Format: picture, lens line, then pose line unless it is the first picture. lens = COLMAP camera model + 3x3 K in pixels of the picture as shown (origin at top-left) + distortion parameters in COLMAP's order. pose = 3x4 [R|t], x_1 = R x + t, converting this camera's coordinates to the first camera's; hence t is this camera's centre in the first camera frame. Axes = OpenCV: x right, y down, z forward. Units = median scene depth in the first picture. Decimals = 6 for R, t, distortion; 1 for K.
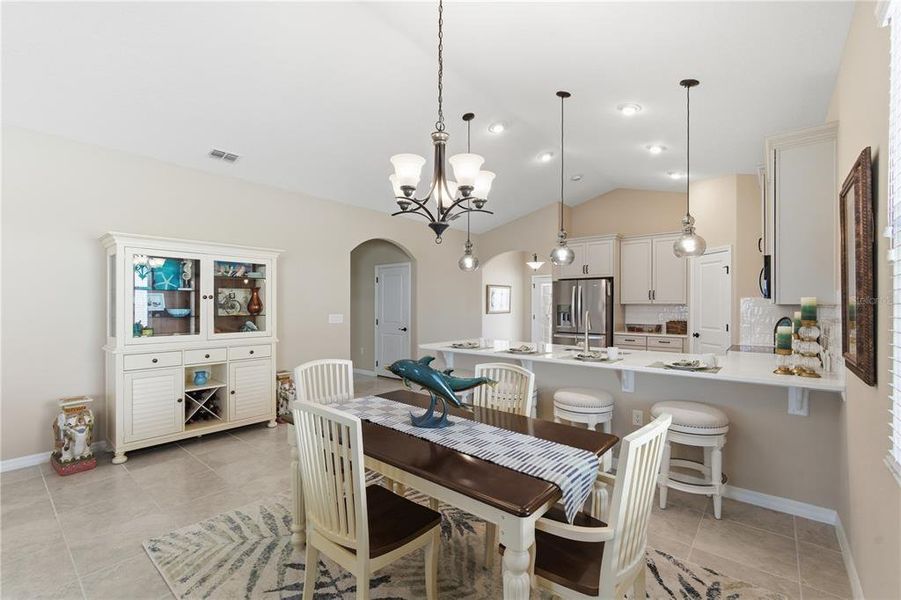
lens RADIAL K [[386.4, 0, 449.0], [0, 386.4, 306.6], [0, 0, 1]] dist [-0.009519, 0.002398]
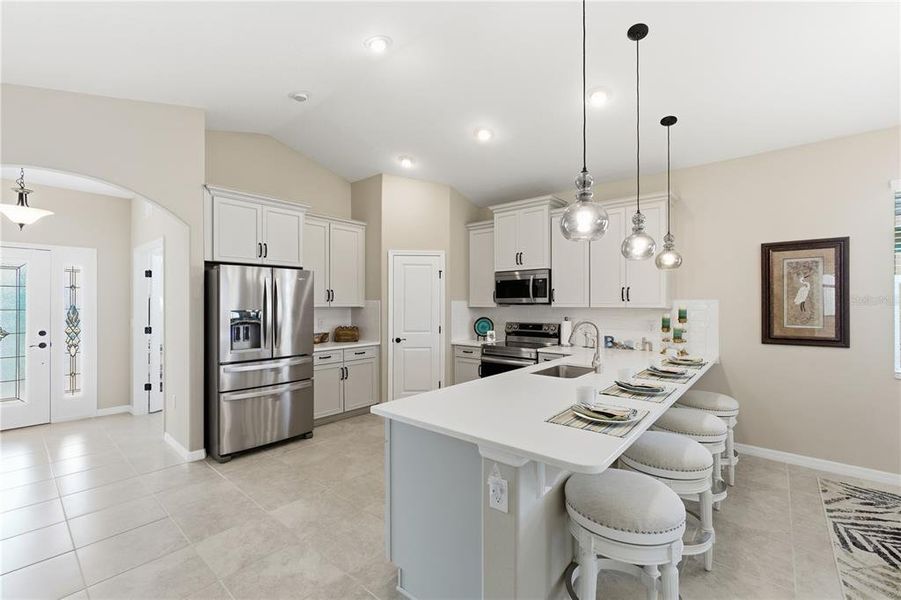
lens RADIAL K [[386.4, 0, 451.3], [0, 386.4, 301.9], [0, 0, 1]] dist [-0.009519, 0.002398]
pose [[0.011127, -0.001410, 0.999937, -0.250993], [0.006379, 0.999979, 0.001339, -0.016184], [-0.999918, 0.006364, 0.011135, 0.747347]]
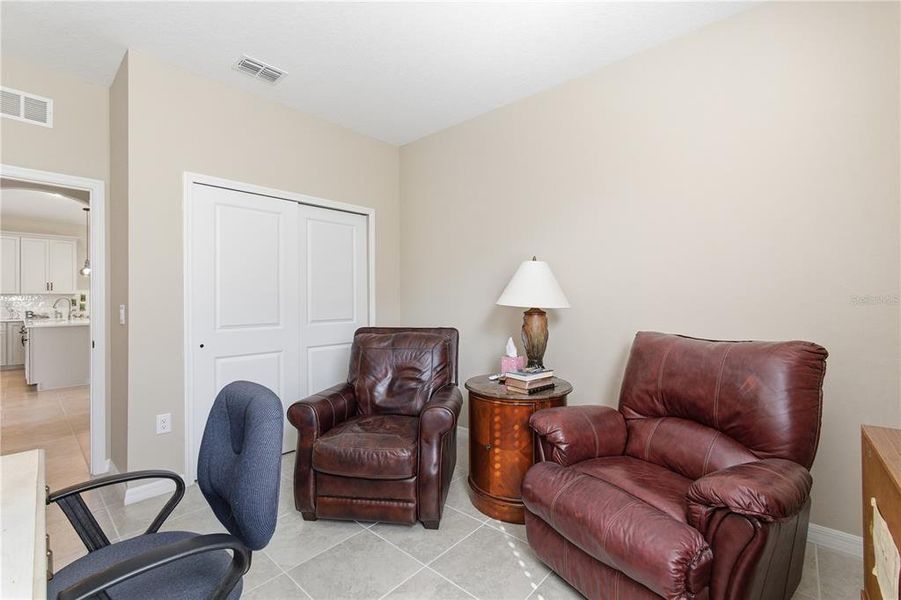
lens RADIAL K [[386.4, 0, 450.8], [0, 386.4, 300.1], [0, 0, 1]] dist [-0.009519, 0.002398]
pose [[-0.999358, 0.005215, 0.035441, -0.882200], [0.005604, 0.999925, 0.010896, 0.009503], [-0.035381, 0.011087, -0.999312, 1.600785]]
